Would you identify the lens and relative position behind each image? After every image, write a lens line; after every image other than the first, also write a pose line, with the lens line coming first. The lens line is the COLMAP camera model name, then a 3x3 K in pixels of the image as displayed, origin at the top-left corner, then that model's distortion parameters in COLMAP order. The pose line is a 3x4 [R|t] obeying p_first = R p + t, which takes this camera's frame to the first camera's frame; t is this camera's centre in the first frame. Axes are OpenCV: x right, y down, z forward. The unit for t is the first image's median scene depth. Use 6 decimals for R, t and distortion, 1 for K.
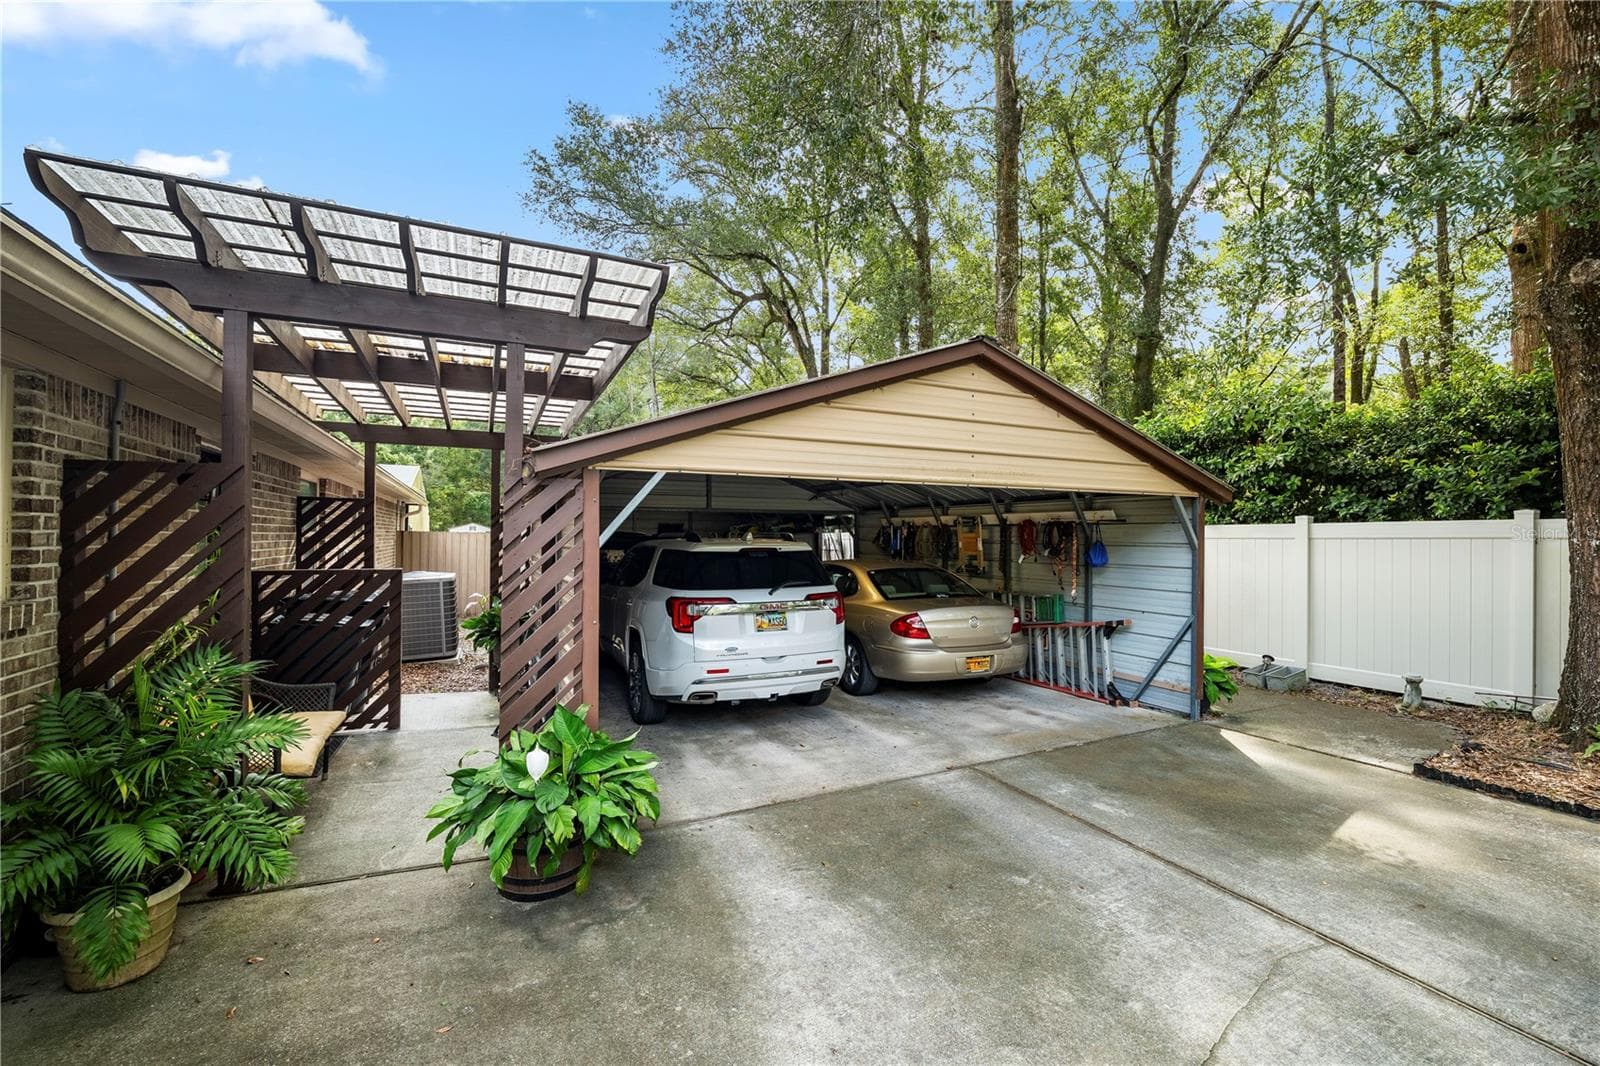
lens RADIAL K [[665.0, 0, 800.0], [0, 665.0, 533.0], [0, 0, 1]] dist [0.000285, -0.000076]
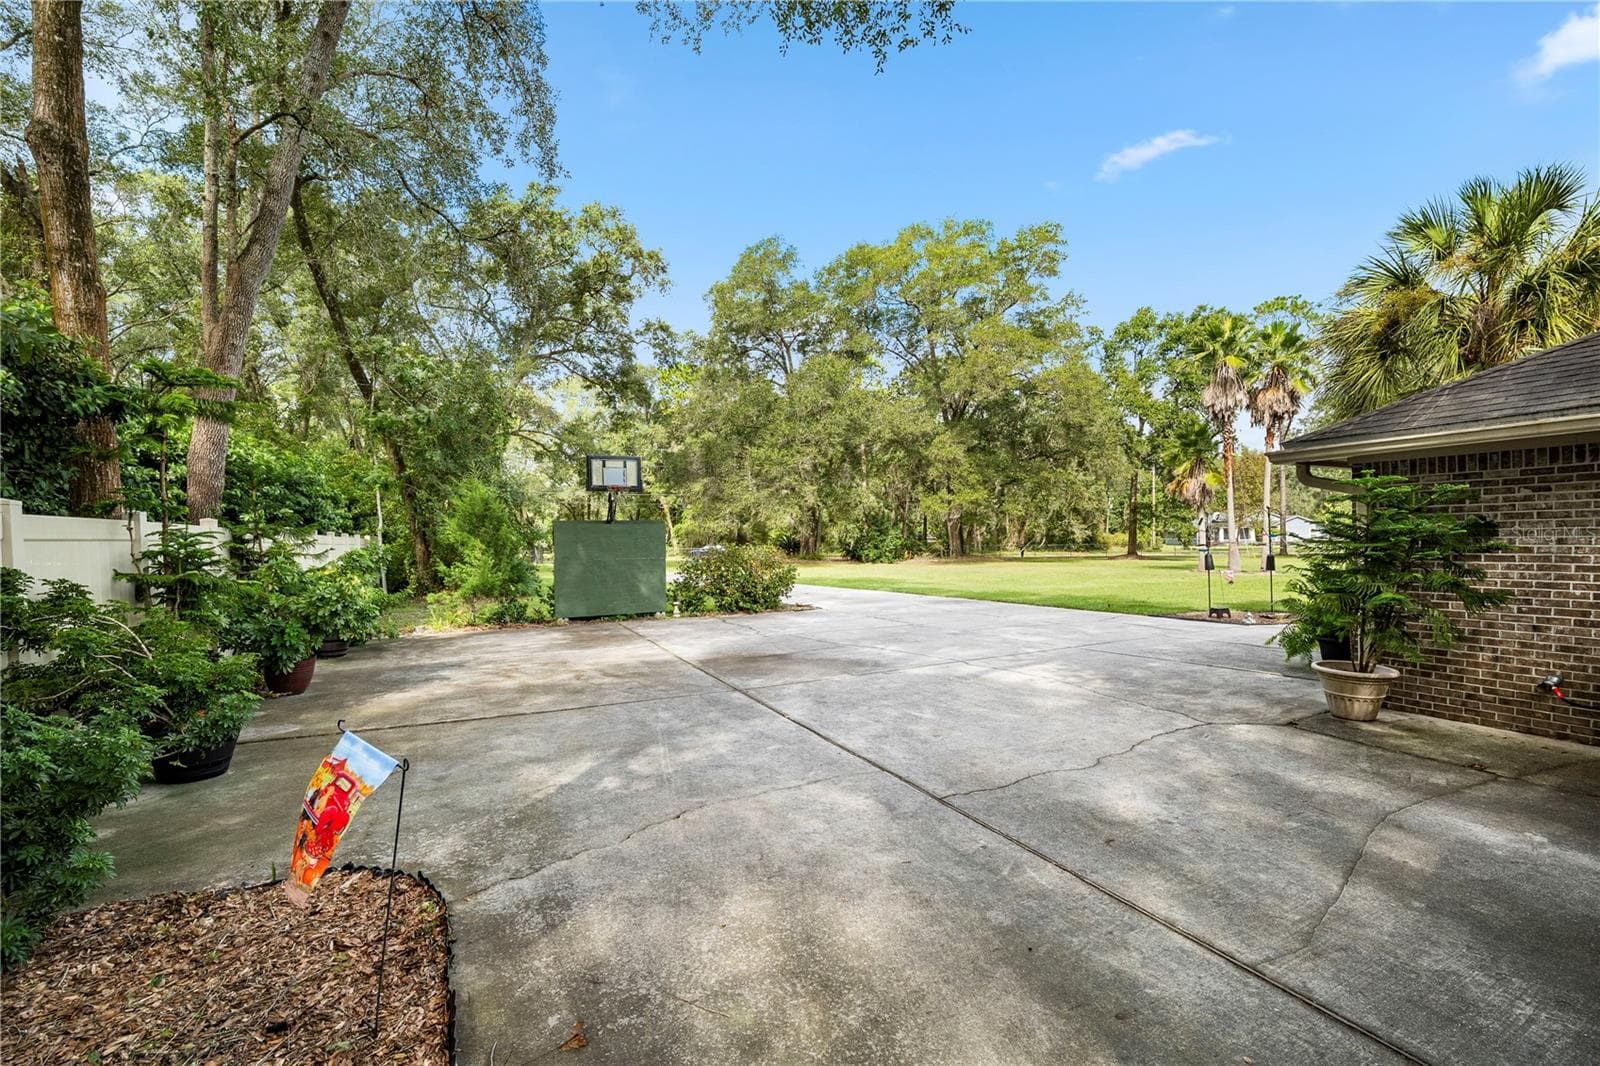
lens RADIAL K [[665.0, 0, 800.0], [0, 665.0, 533.0], [0, 0, 1]] dist [0.000285, -0.000076]
pose [[-0.999995, -0.003033, -0.000978, 1.469276], [-0.003029, 0.999987, -0.004107, 0.022246], [0.000990, -0.004104, -0.999991, 1.983440]]
